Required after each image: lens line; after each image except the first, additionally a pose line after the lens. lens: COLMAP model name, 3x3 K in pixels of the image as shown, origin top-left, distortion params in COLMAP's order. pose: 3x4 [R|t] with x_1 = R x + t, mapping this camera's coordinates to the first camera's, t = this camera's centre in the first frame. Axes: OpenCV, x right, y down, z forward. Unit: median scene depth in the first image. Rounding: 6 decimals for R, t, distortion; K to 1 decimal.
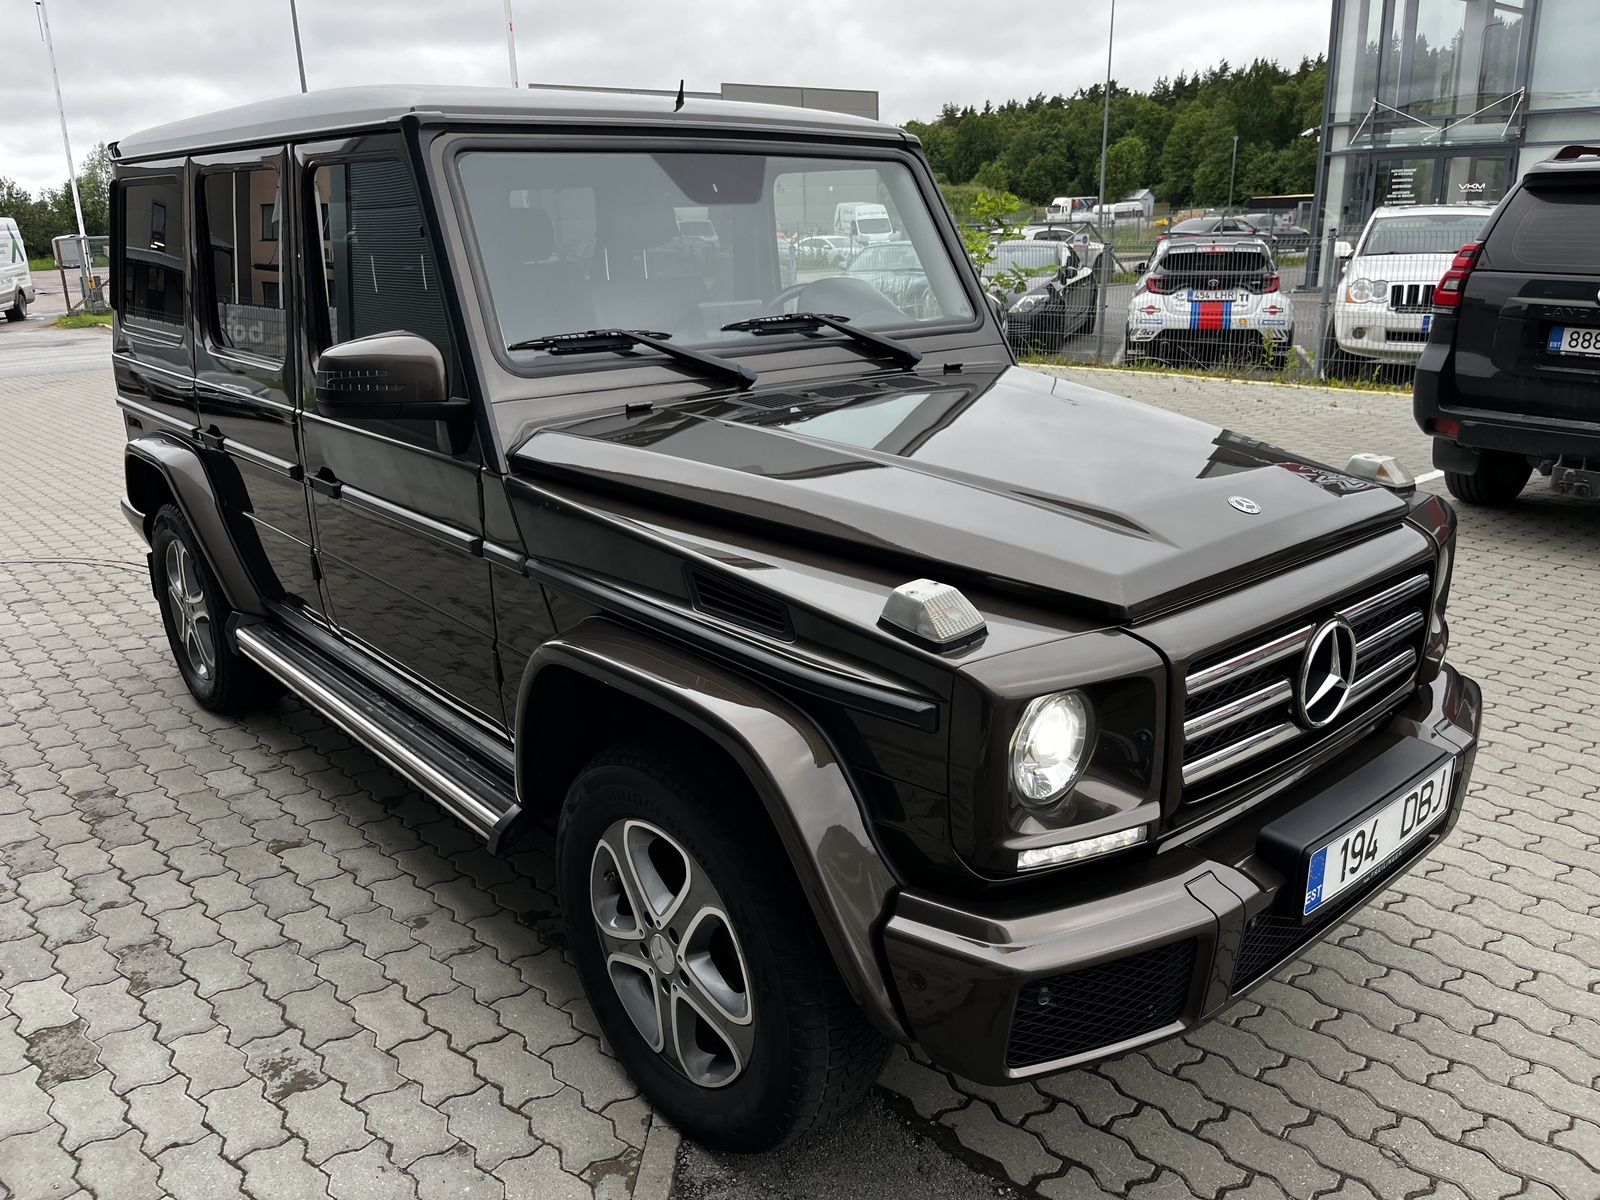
lens RADIAL K [[1232.2, 0, 808.7], [0, 1232.2, 599.4], [0, 0, 1]] dist [0.006620, -0.003814]
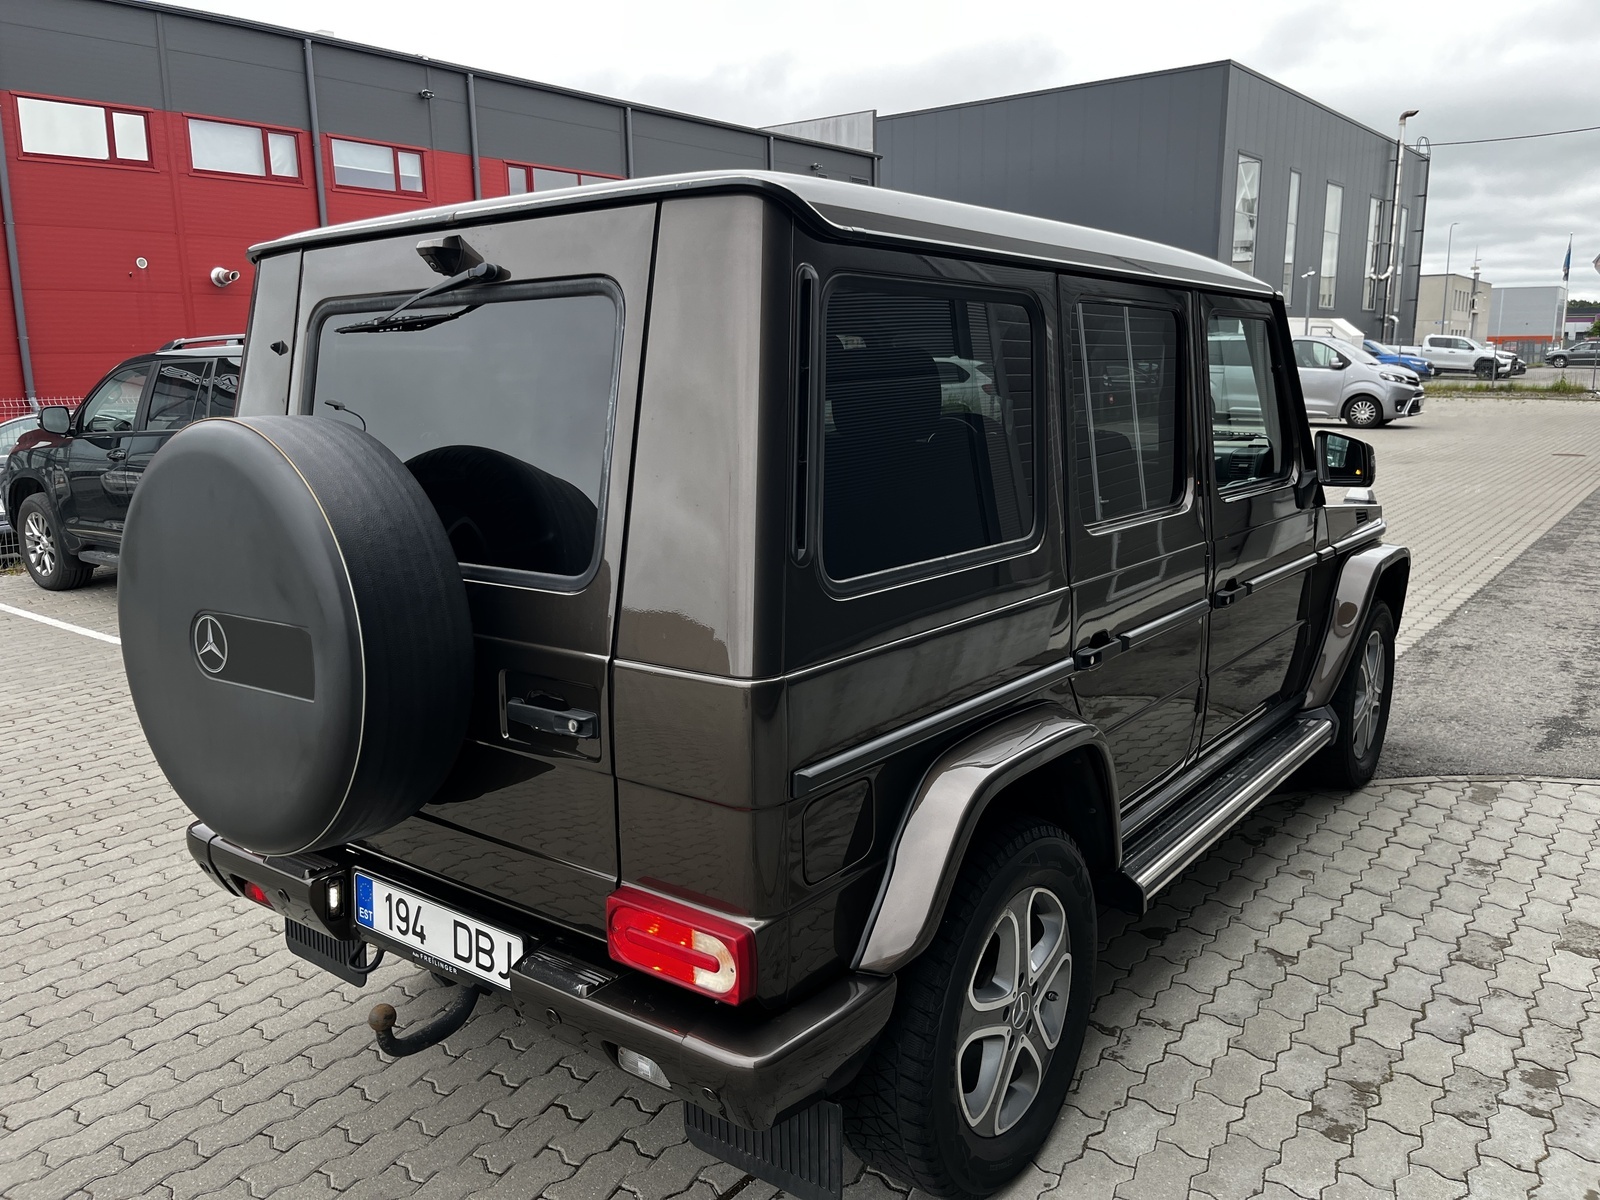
lens RADIAL K [[1232.2, 0, 806.2], [0, 1232.2, 596.5], [0, 0, 1]] dist [0.006620, -0.003814]
pose [[-0.201856, -0.176001, 0.963472, -1.454064], [0.293978, 0.927474, 0.231017, -0.484475], [-0.934254, 0.329871, -0.135476, 1.607758]]
